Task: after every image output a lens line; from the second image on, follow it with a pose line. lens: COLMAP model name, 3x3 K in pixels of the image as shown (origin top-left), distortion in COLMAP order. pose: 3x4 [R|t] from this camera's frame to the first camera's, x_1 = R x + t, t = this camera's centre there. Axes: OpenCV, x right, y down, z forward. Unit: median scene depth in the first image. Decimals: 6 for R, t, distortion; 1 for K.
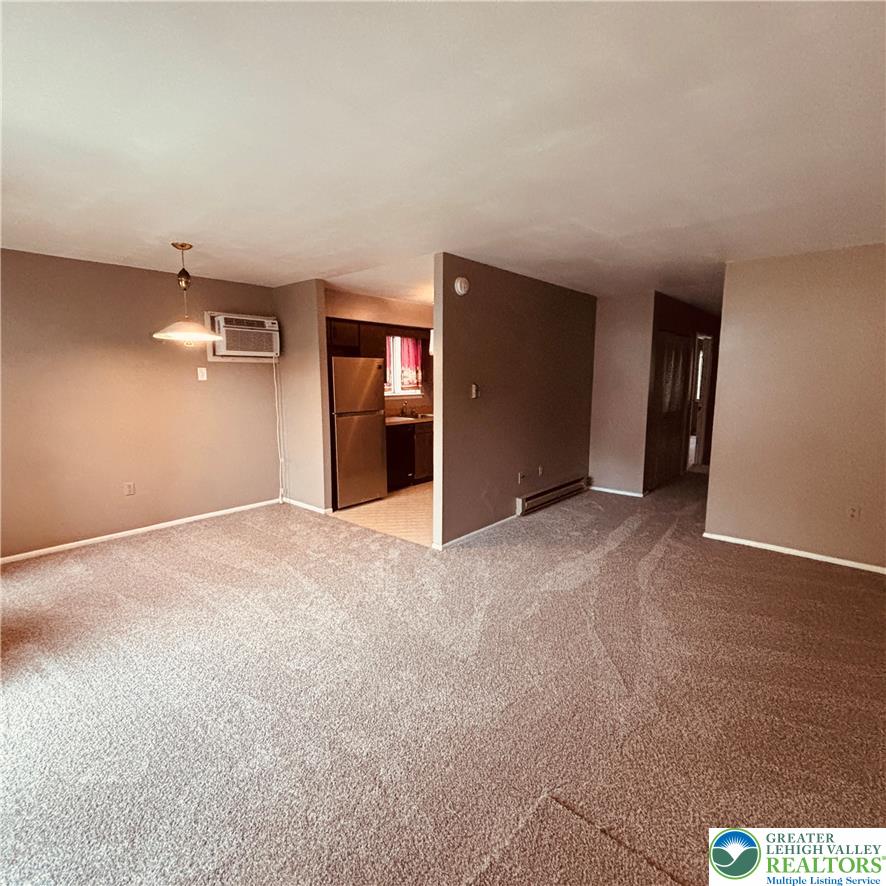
lens RADIAL K [[477.2, 0, 442.1], [0, 477.2, 439.8], [0, 0, 1]] dist [0.002162, -0.001441]
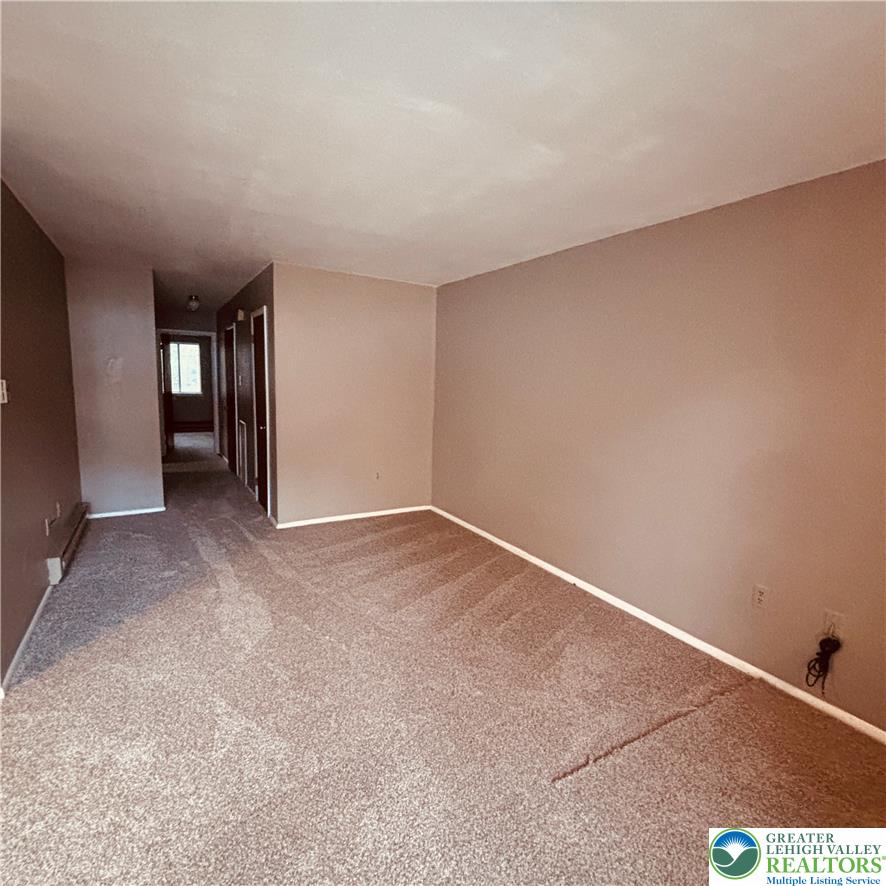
lens RADIAL K [[477.2, 0, 442.1], [0, 477.2, 439.8], [0, 0, 1]] dist [0.002162, -0.001441]
pose [[0.313630, -0.119155, 0.942039, -0.256658], [0.099979, 0.990725, 0.092027, -0.040123], [-0.944267, 0.065321, 0.322634, 0.295884]]
